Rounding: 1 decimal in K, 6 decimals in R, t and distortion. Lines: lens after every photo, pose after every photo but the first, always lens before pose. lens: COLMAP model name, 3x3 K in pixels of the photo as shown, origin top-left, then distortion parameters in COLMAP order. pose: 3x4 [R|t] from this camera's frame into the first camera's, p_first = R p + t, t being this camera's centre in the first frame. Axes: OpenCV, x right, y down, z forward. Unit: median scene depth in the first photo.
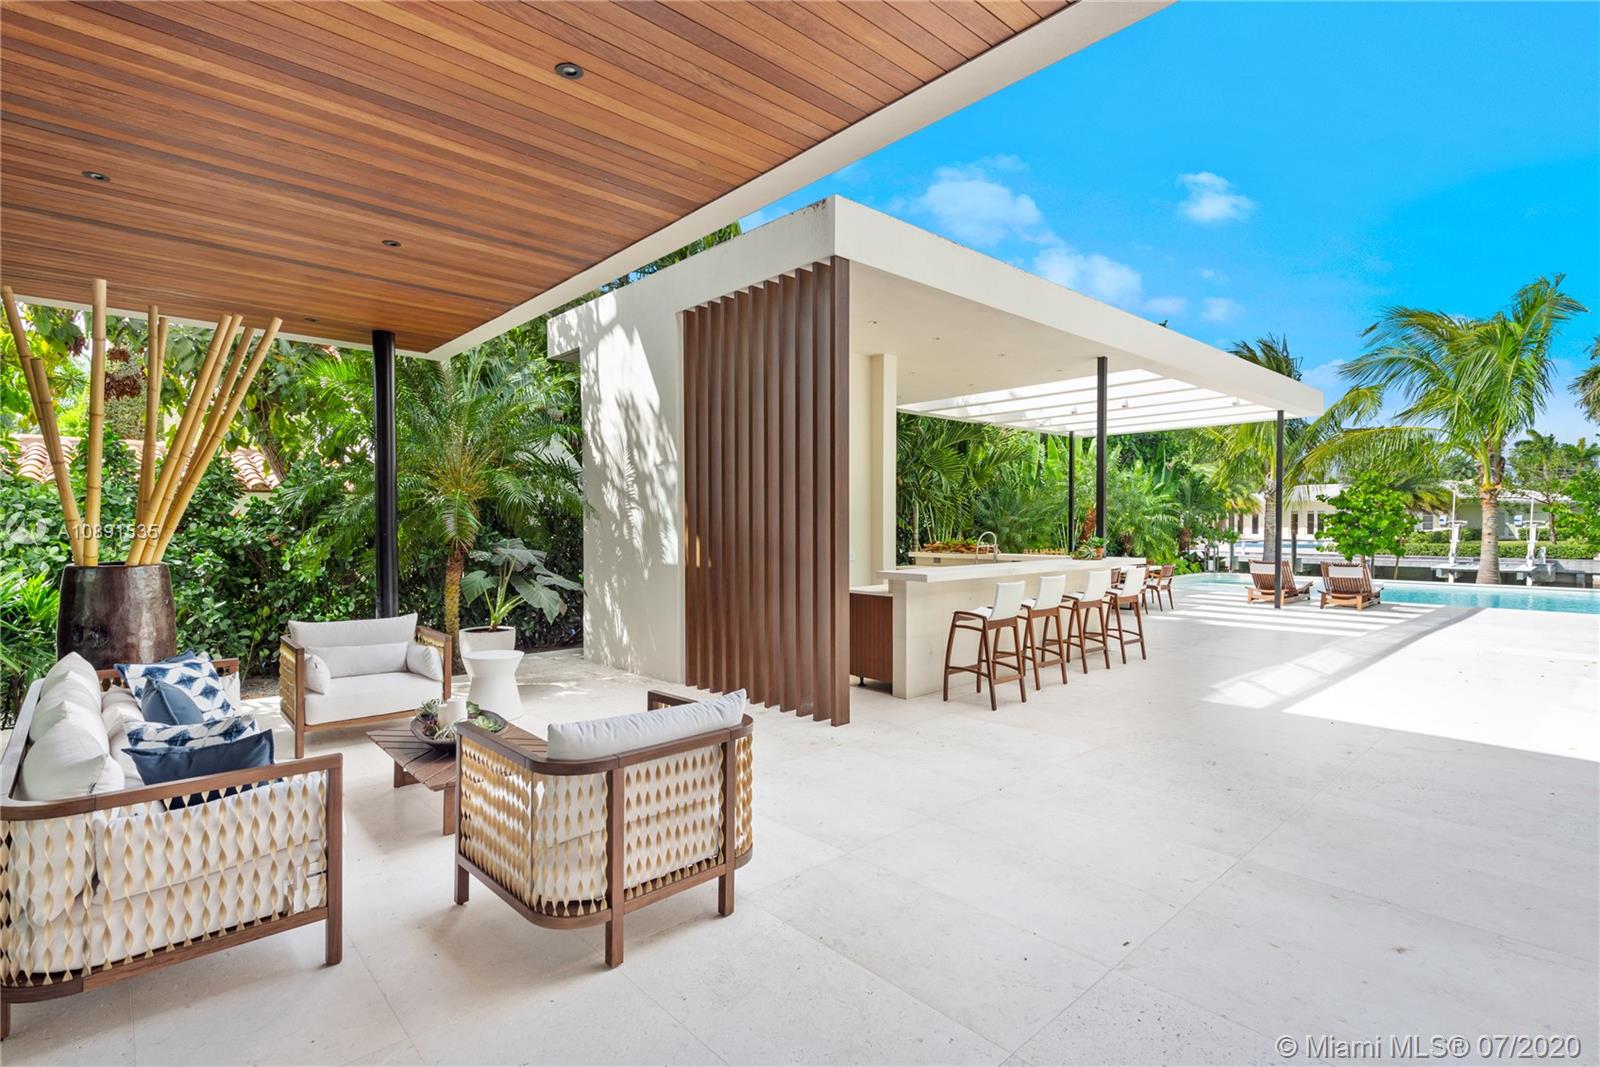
lens RADIAL K [[754.6, 0, 800.9], [0, 754.6, 536.0], [0, 0, 1]] dist [-0.000537, -0.000414]
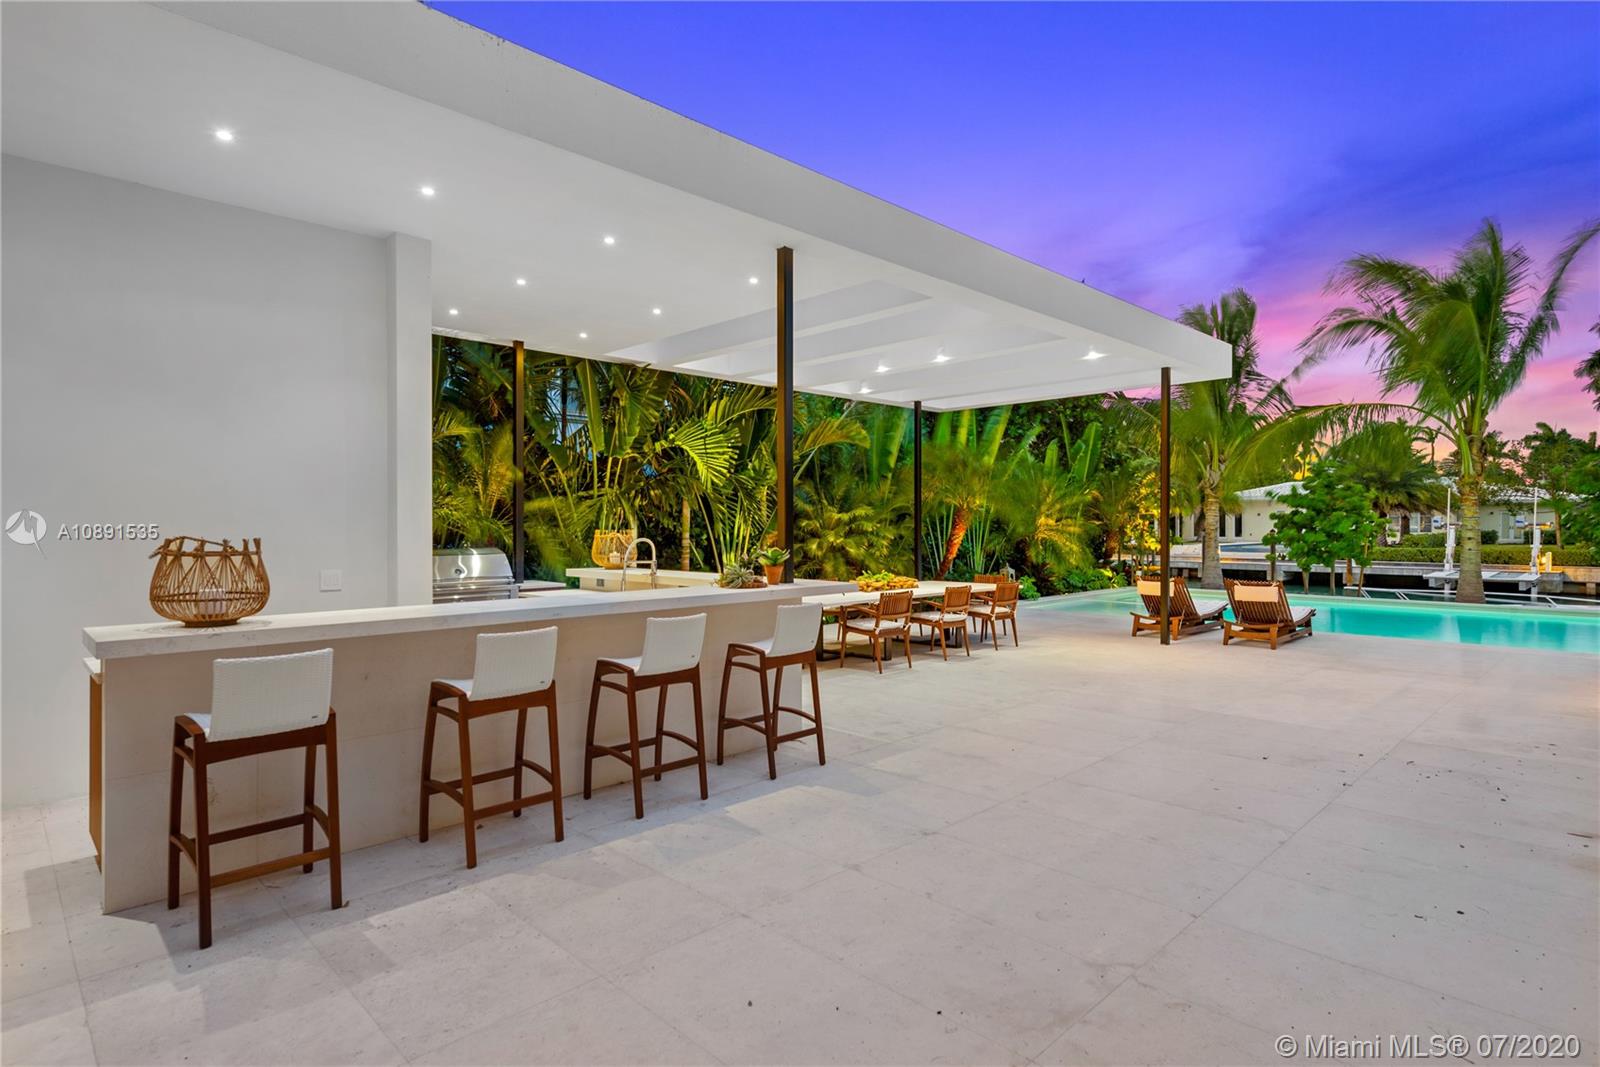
lens RADIAL K [[840.6, 0, 796.9], [0, 840.6, 522.5], [0, 0, 1]] dist [0.005501, 0.002667]
pose [[0.998949, 0.000066, 0.045844, 0.142240], [0.000840, 0.999805, -0.019749, -0.002248], [-0.045836, 0.019767, 0.998753, 0.125343]]
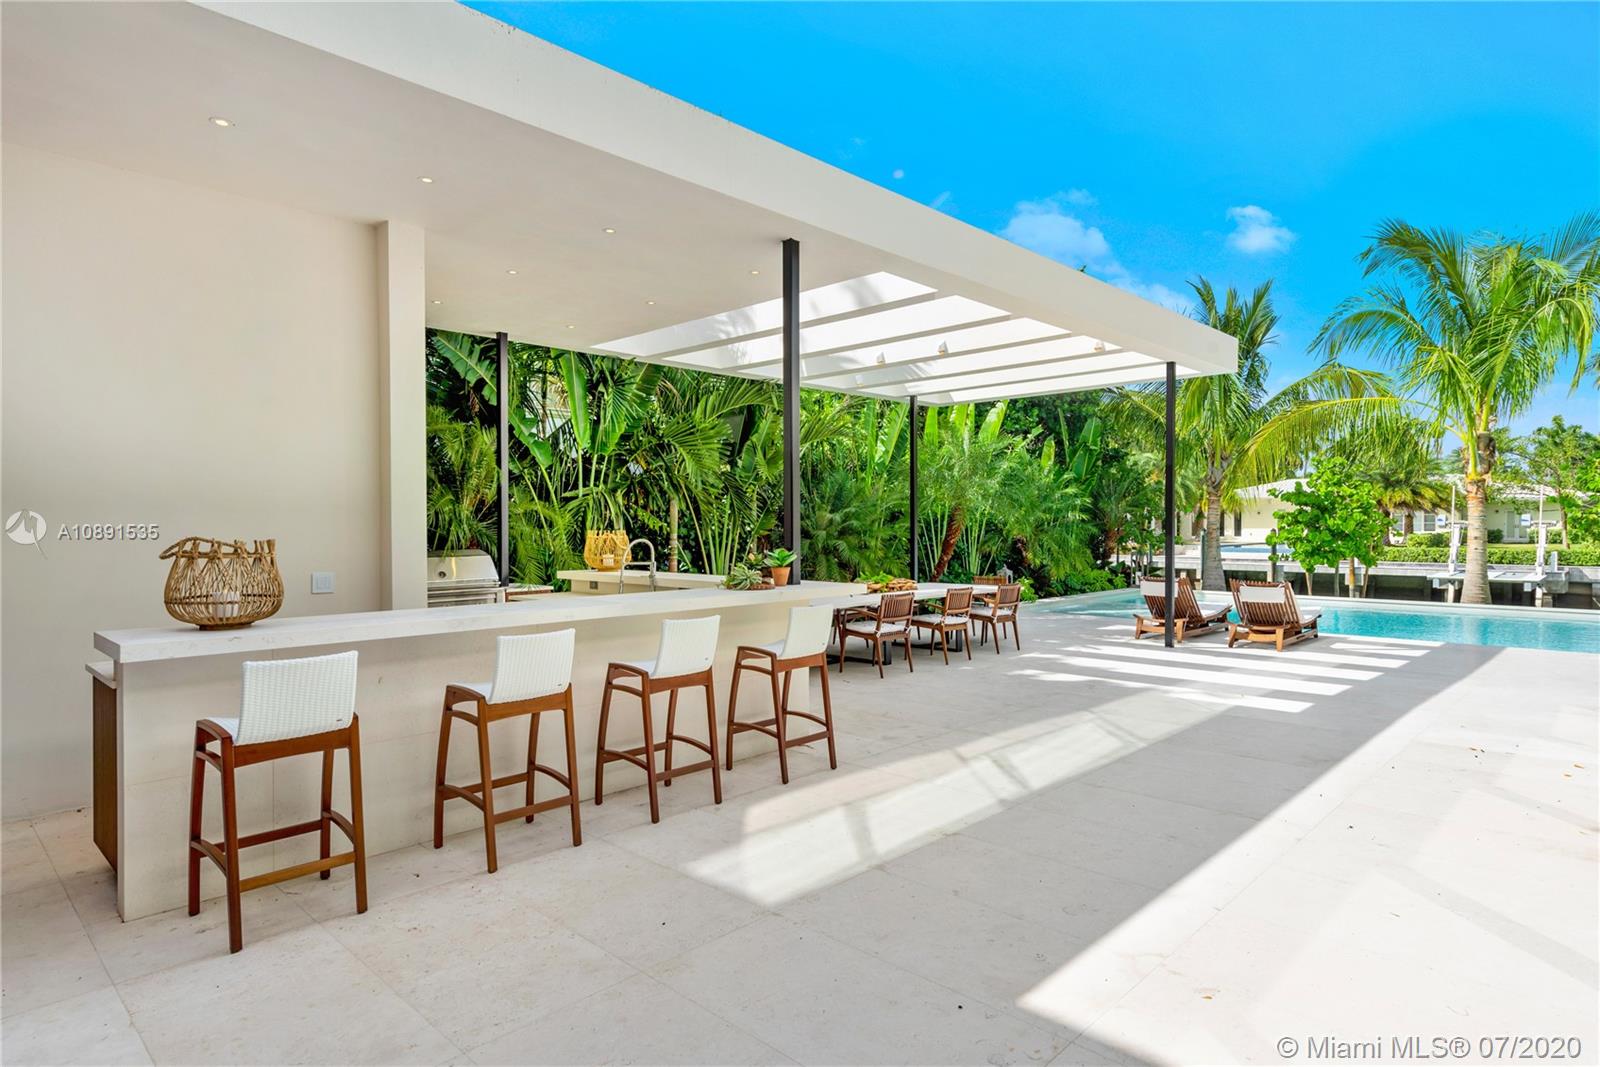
lens RADIAL K [[893.3, 0, 797.0], [0, 893.3, 530.4], [0, 0, 1]] dist [0.012870, -0.002586]
pose [[0.997302, -0.002545, 0.073367, 0.132074], [0.003354, 0.999935, -0.010906, -0.001961], [-0.073335, 0.011123, 0.997245, 0.116322]]
